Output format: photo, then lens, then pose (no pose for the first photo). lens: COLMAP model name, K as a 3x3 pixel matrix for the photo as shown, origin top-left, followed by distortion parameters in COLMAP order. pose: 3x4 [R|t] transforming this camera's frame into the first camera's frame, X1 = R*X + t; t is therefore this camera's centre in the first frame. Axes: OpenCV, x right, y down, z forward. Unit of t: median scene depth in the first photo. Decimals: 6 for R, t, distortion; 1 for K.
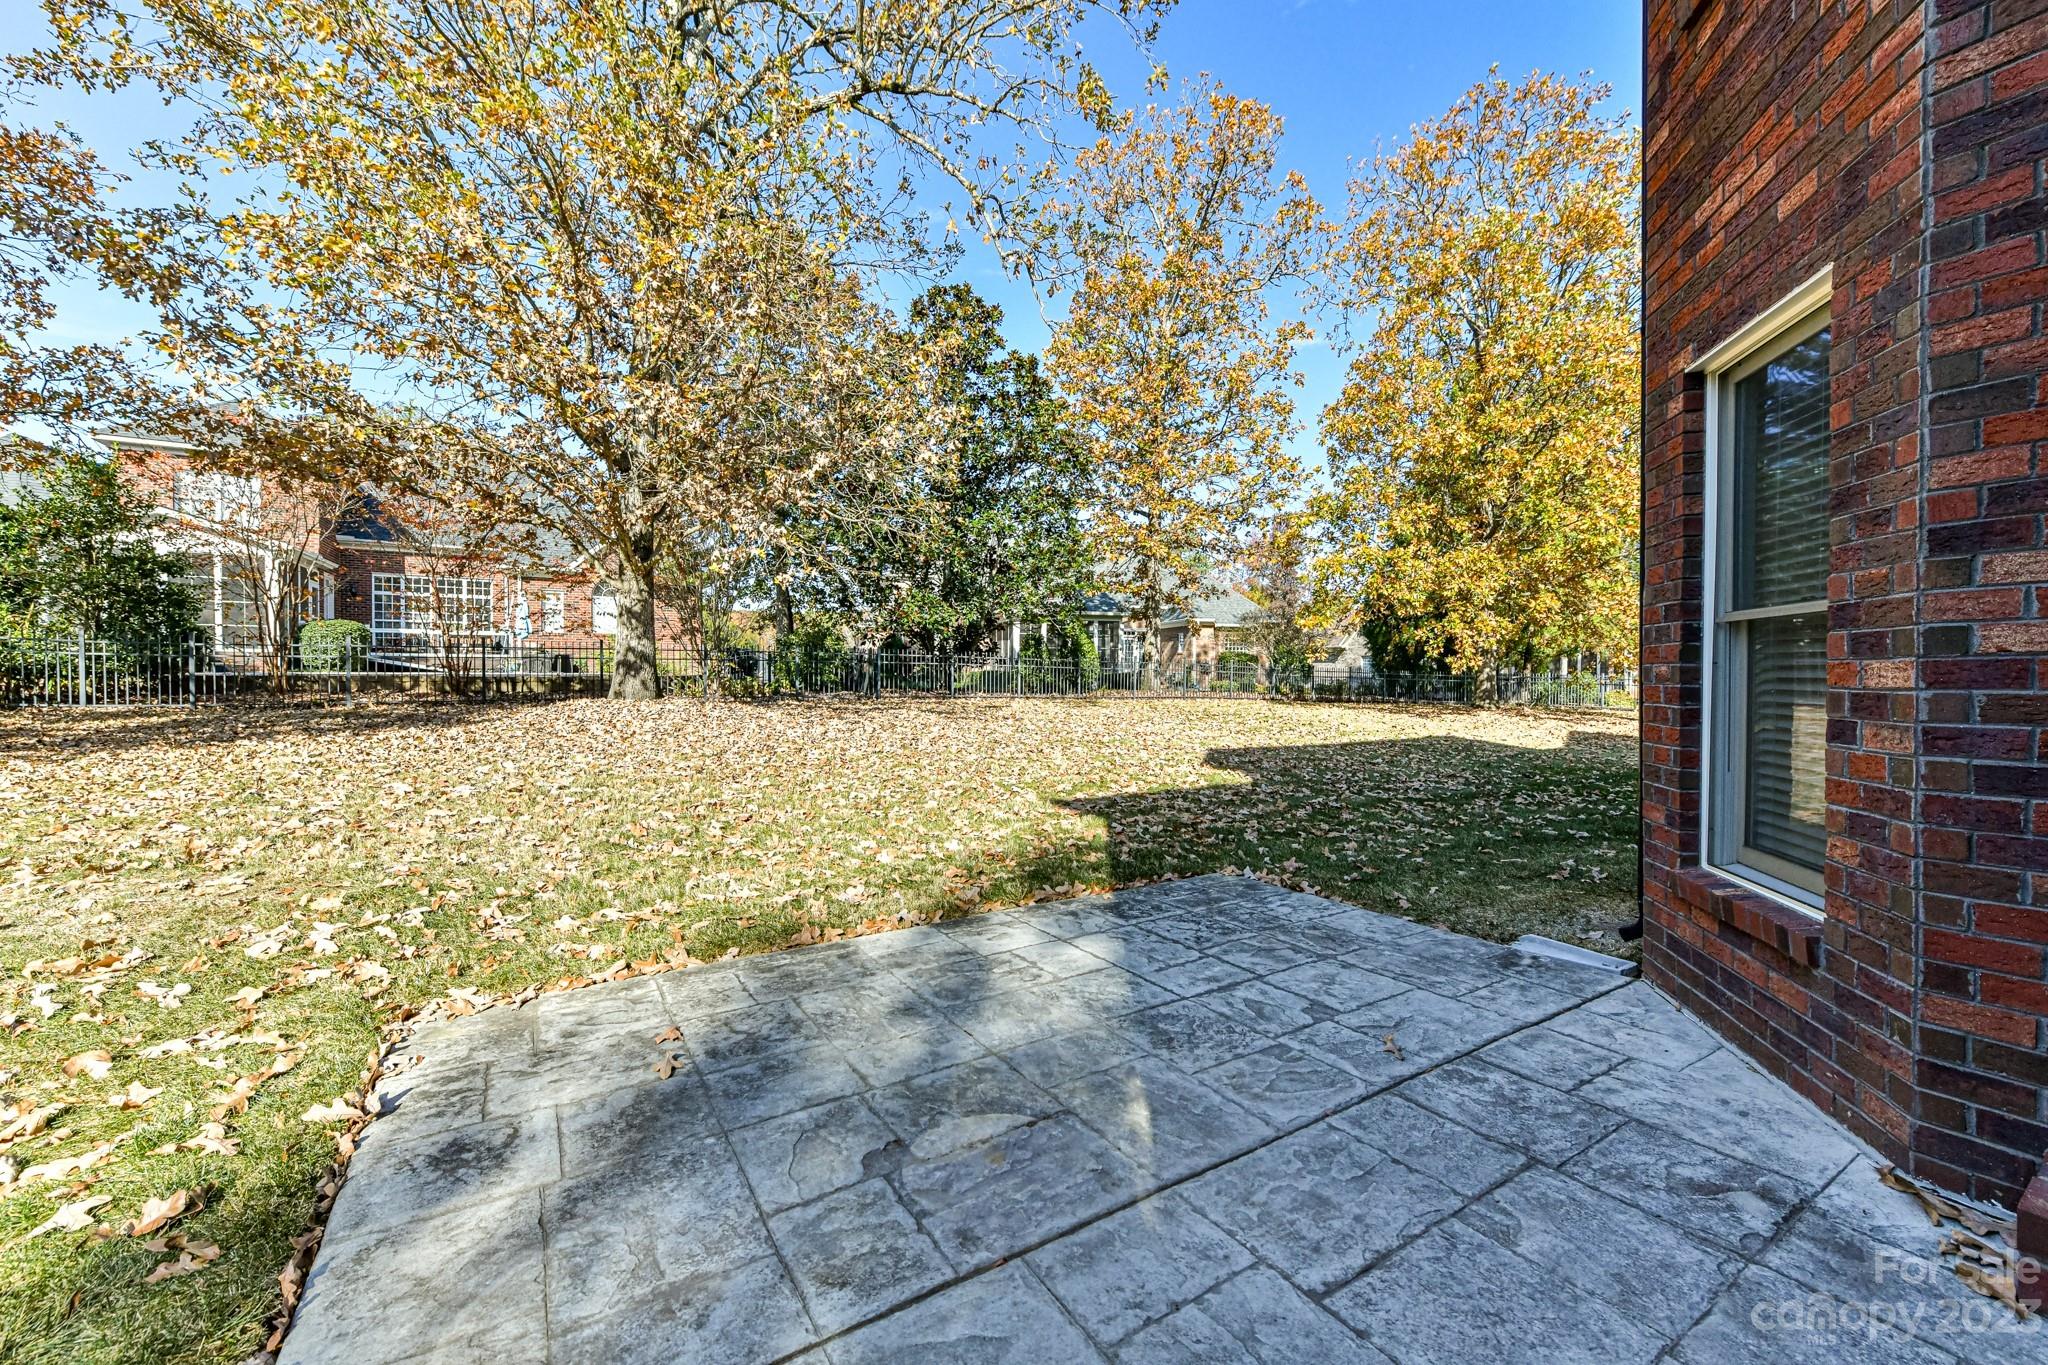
lens RADIAL K [[815.4, 0, 1024.0], [0, 815.4, 682.5], [0, 0, 1]] dist [0.002727, 0.000460]
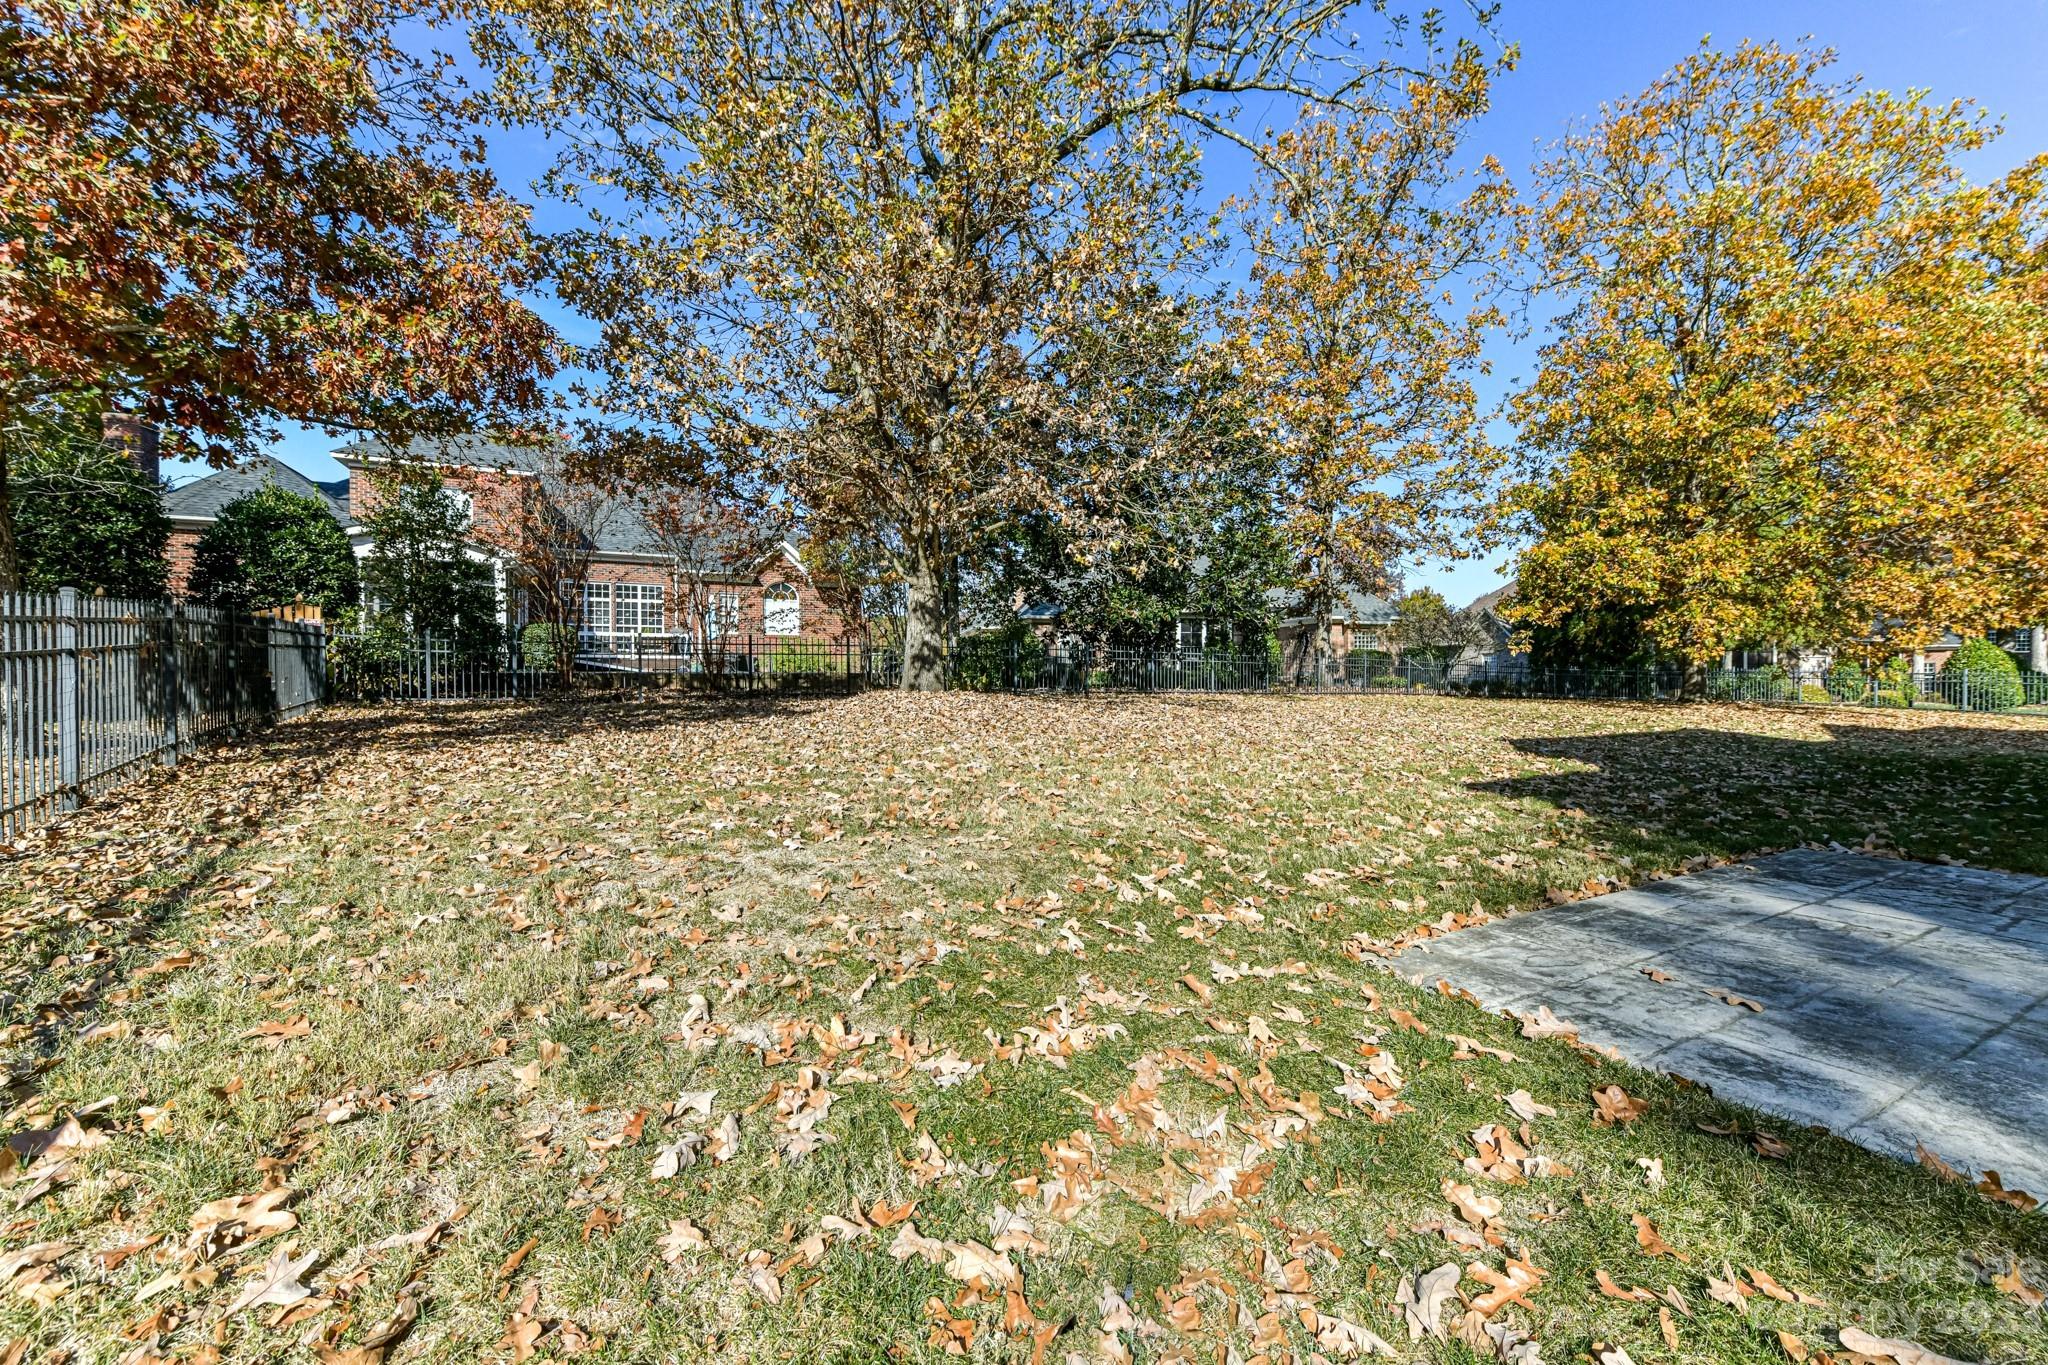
lens RADIAL K [[815.4, 0, 1024.0], [0, 815.4, 682.5], [0, 0, 1]] dist [0.002727, 0.000460]
pose [[0.998015, -0.006661, -0.062622, -0.204869], [0.006338, 0.999966, -0.005358, 0.010588], [0.062655, 0.004950, 0.998023, -0.014857]]
